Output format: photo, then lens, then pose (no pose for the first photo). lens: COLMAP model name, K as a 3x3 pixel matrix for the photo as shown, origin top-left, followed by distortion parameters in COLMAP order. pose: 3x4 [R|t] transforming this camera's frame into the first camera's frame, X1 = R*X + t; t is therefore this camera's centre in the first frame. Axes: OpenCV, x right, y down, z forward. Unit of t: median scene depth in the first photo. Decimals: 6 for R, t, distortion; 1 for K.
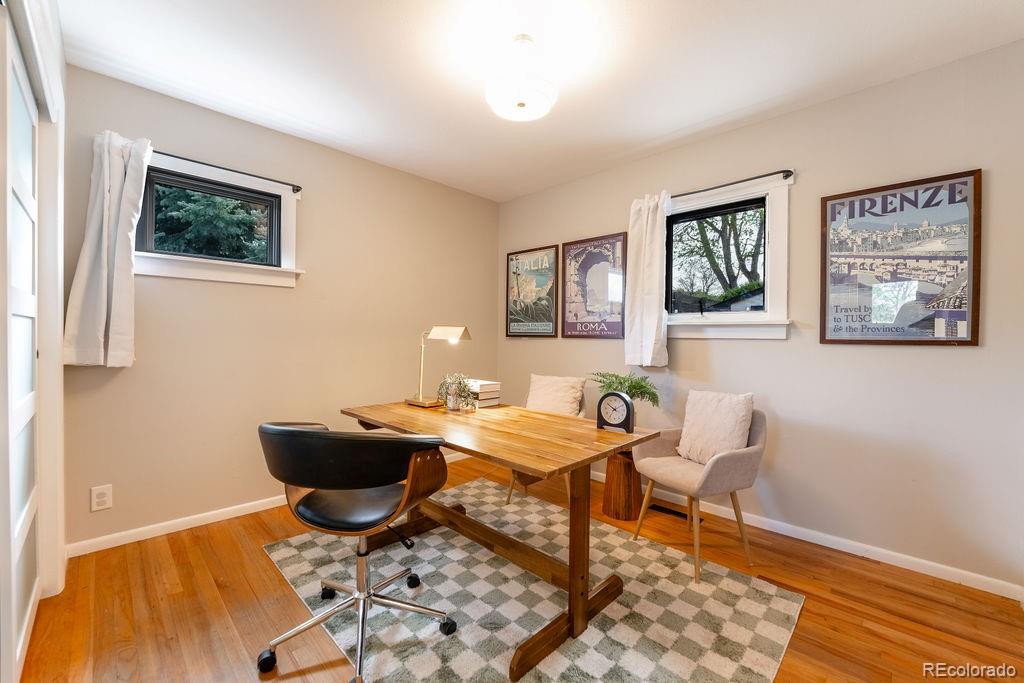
lens RADIAL K [[414.2, 0, 506.6], [0, 414.2, 341.0], [0, 0, 1]] dist [-0.020778, 0.000619]
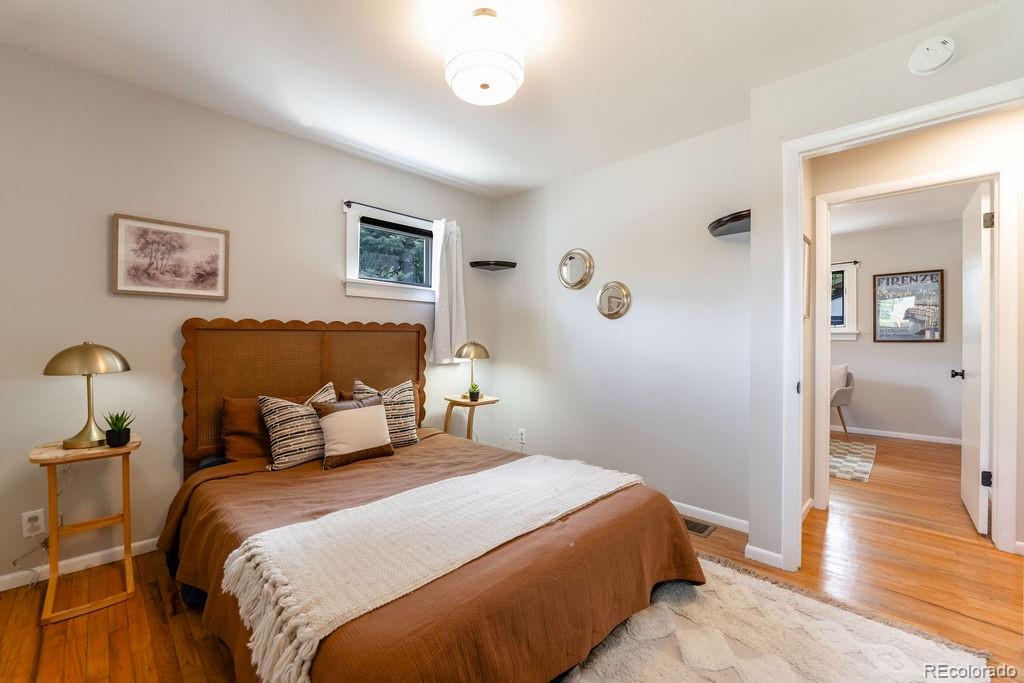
lens RADIAL K [[414.2, 0, 508.1], [0, 414.2, 340.2], [0, 0, 1]] dist [-0.020778, 0.000619]
pose [[0.999814, -0.011850, 0.015190, -1.303754], [0.011949, 0.999908, -0.006450, -0.014068], [-0.015112, 0.006631, 0.999864, -1.224645]]
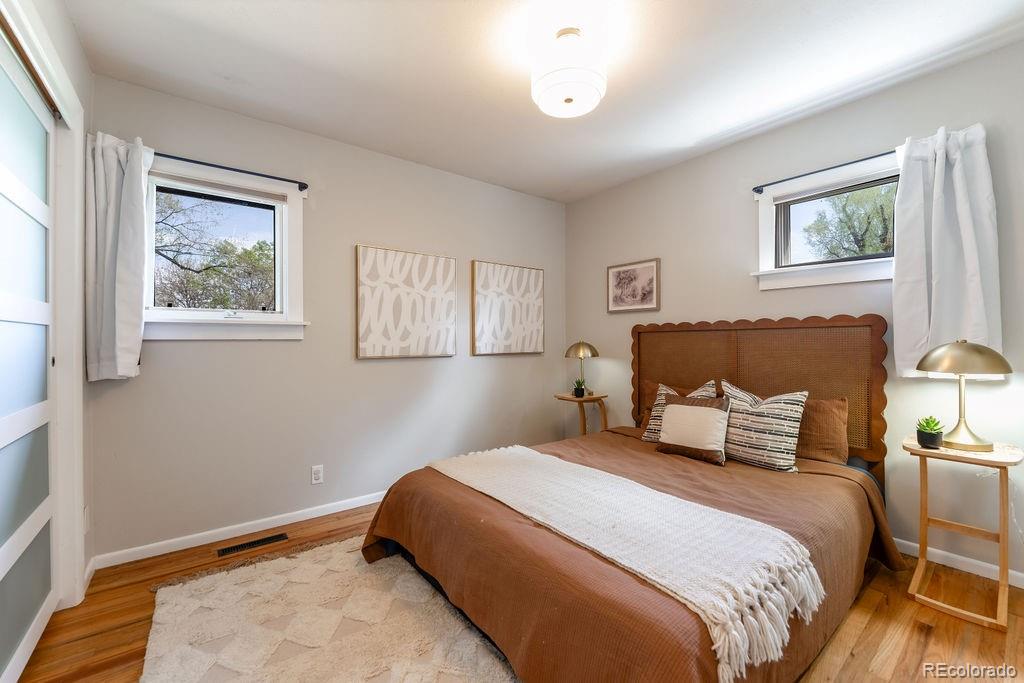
lens RADIAL K [[414.2, 0, 504.3], [0, 414.2, 341.2], [0, 0, 1]] dist [-0.020778, 0.000619]
pose [[-0.126095, -0.007267, -0.991992, 2.395311], [-0.001944, 0.999973, -0.007078, -0.010662], [0.992016, 0.001036, -0.126106, 2.213208]]
